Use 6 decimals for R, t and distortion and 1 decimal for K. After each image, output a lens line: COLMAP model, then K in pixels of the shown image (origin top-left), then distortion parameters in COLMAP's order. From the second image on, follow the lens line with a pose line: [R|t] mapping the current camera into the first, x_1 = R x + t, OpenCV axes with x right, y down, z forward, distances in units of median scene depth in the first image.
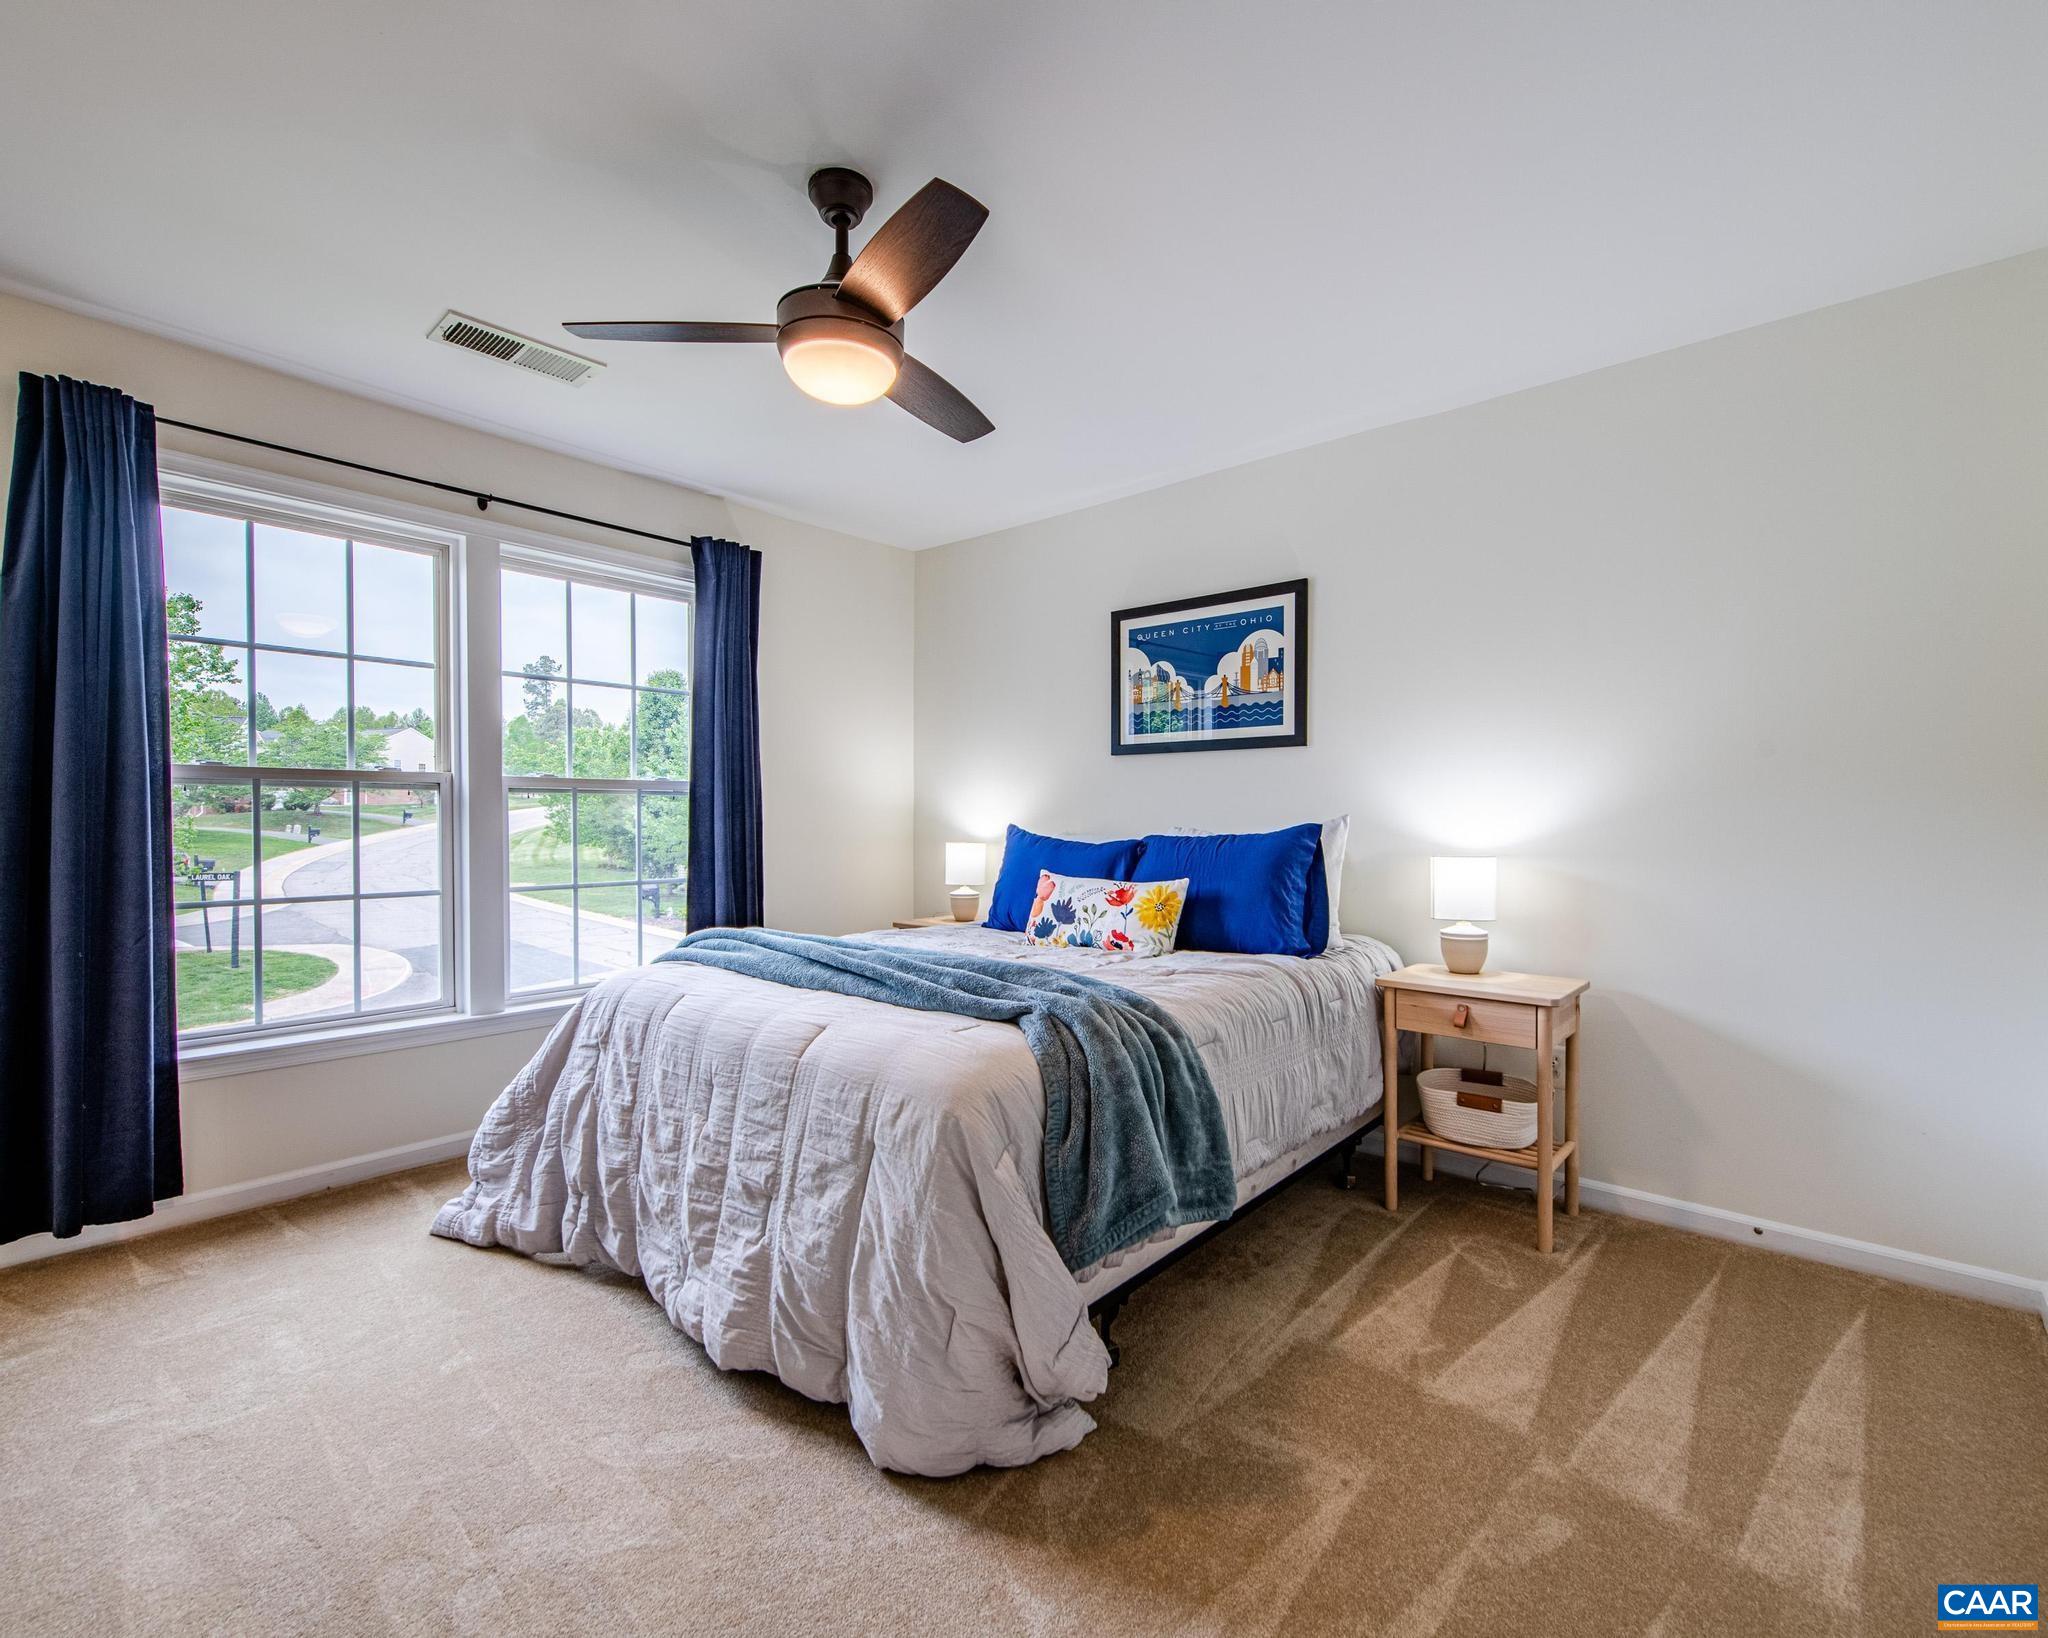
lens RADIAL K [[966.2, 0, 1061.2], [0, 966.2, 816.8], [0, 0, 1]] dist [0.021780, -0.008360]
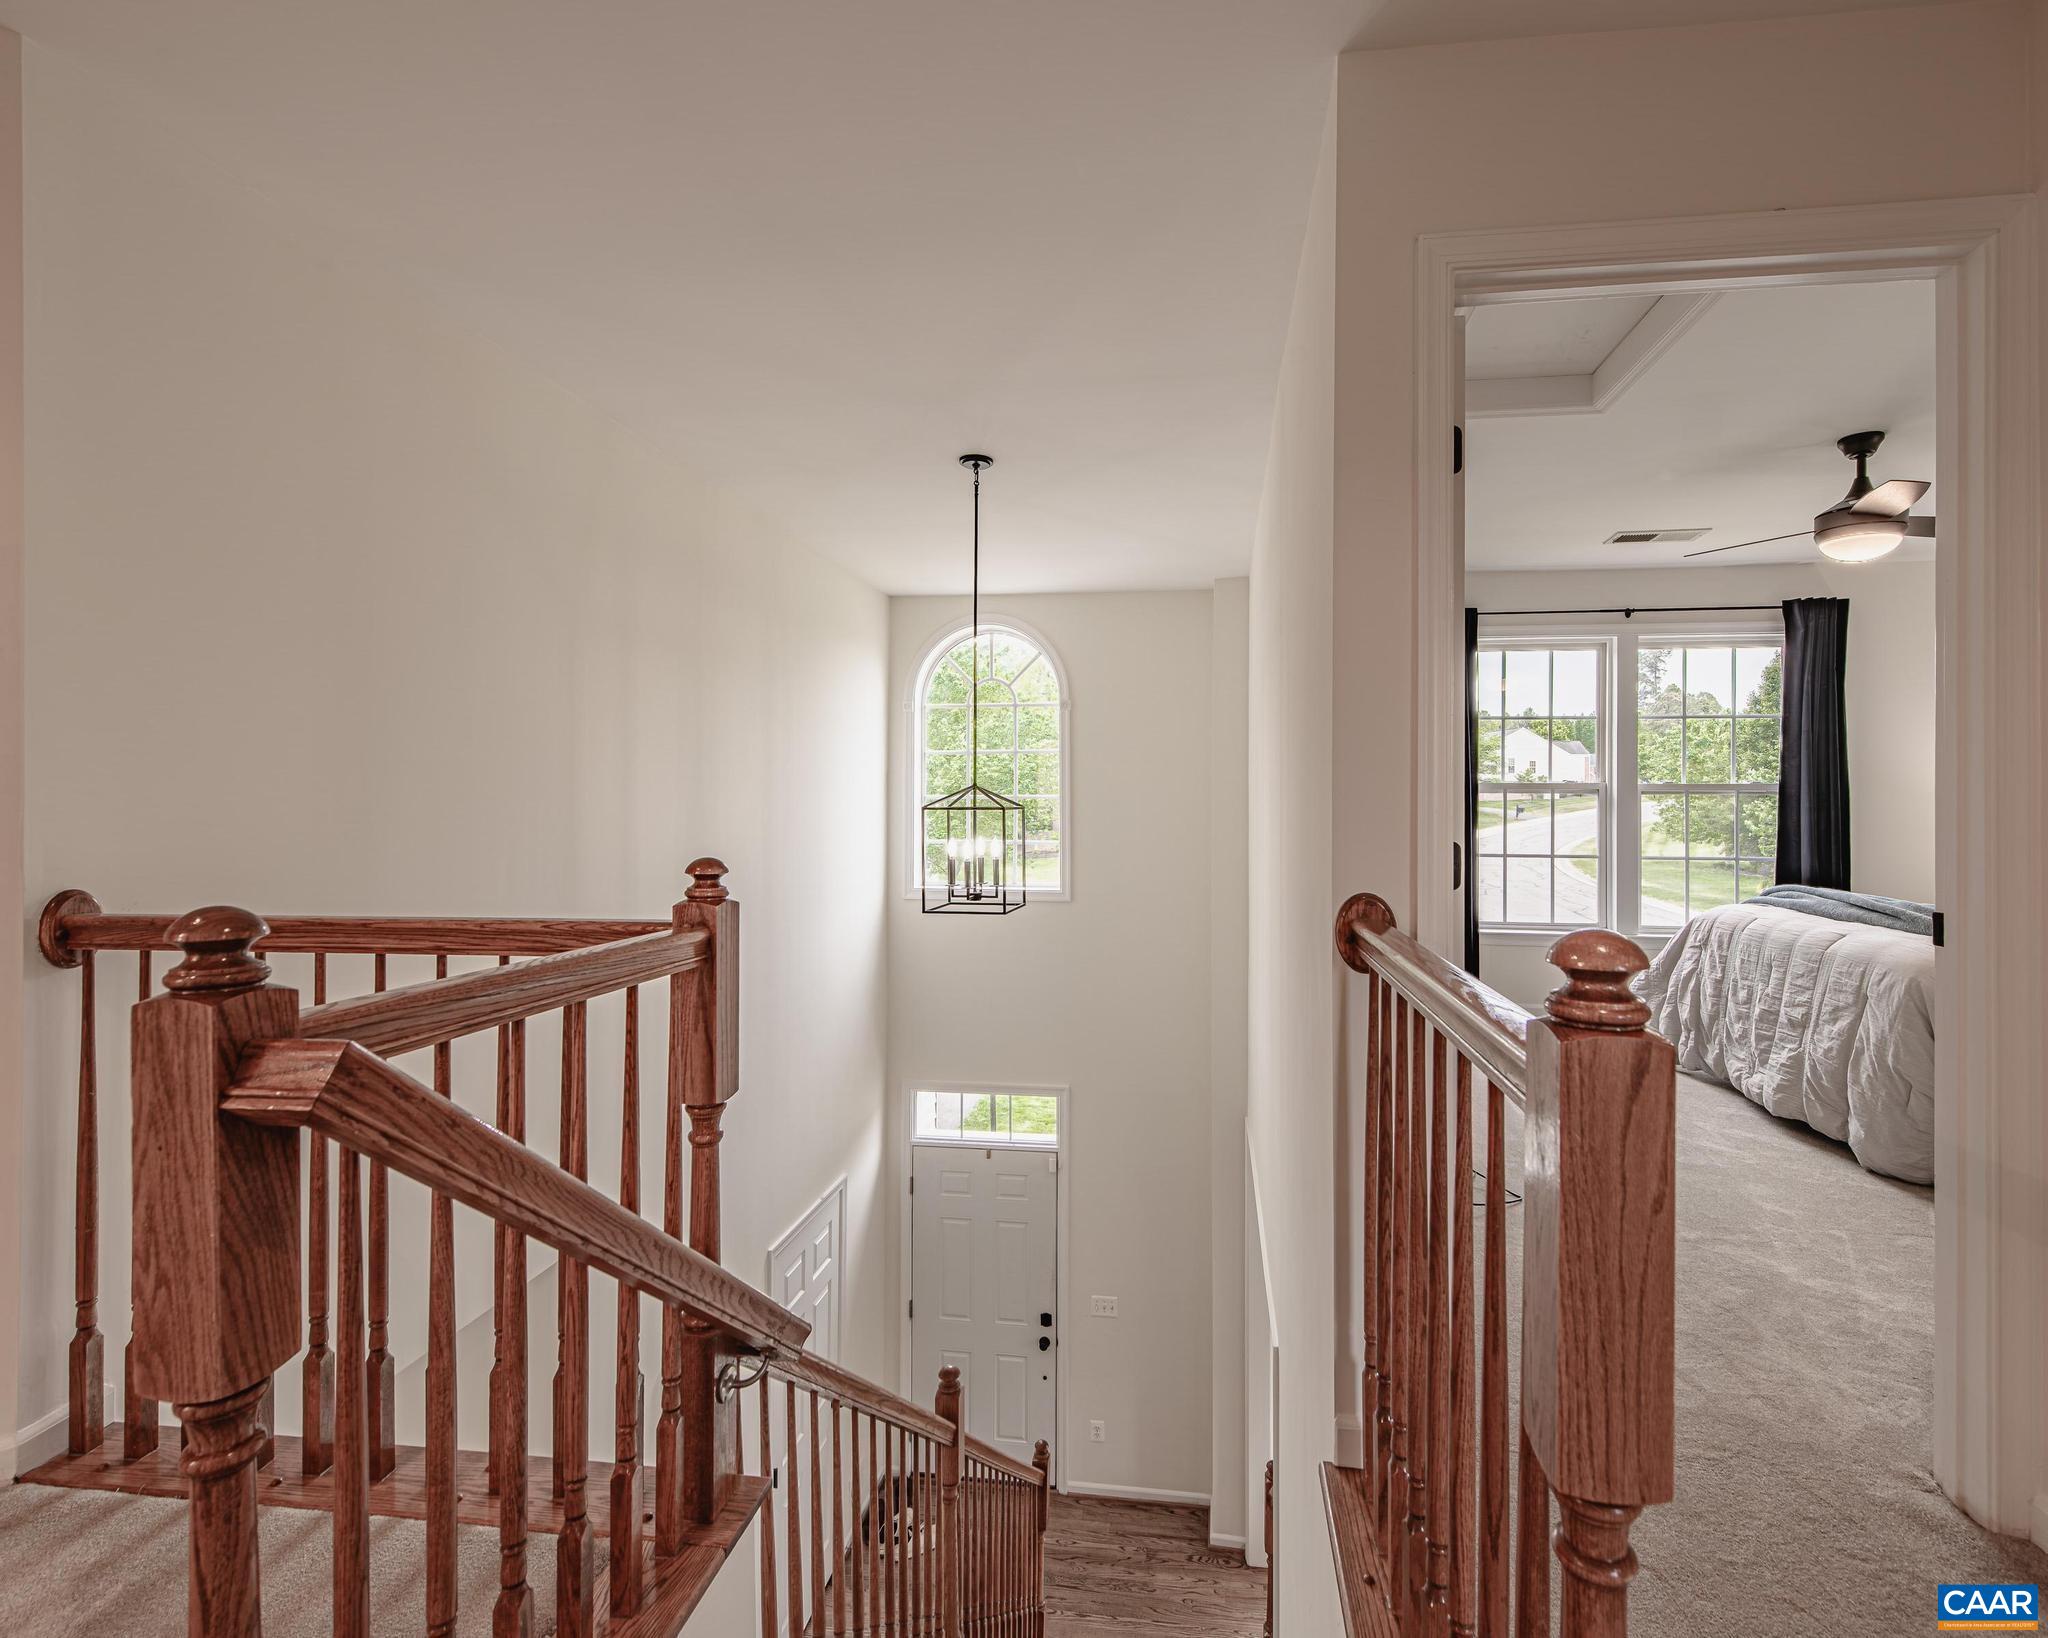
lens RADIAL K [[966.2, 0, 1061.2], [0, 966.2, 816.8], [0, 0, 1]] dist [0.021780, -0.008360]
pose [[0.509612, 0.008548, -0.860362, 0.479677], [-0.004244, 0.999963, 0.007421, 0.004538], [0.860394, -0.000130, 0.509630, -0.955201]]
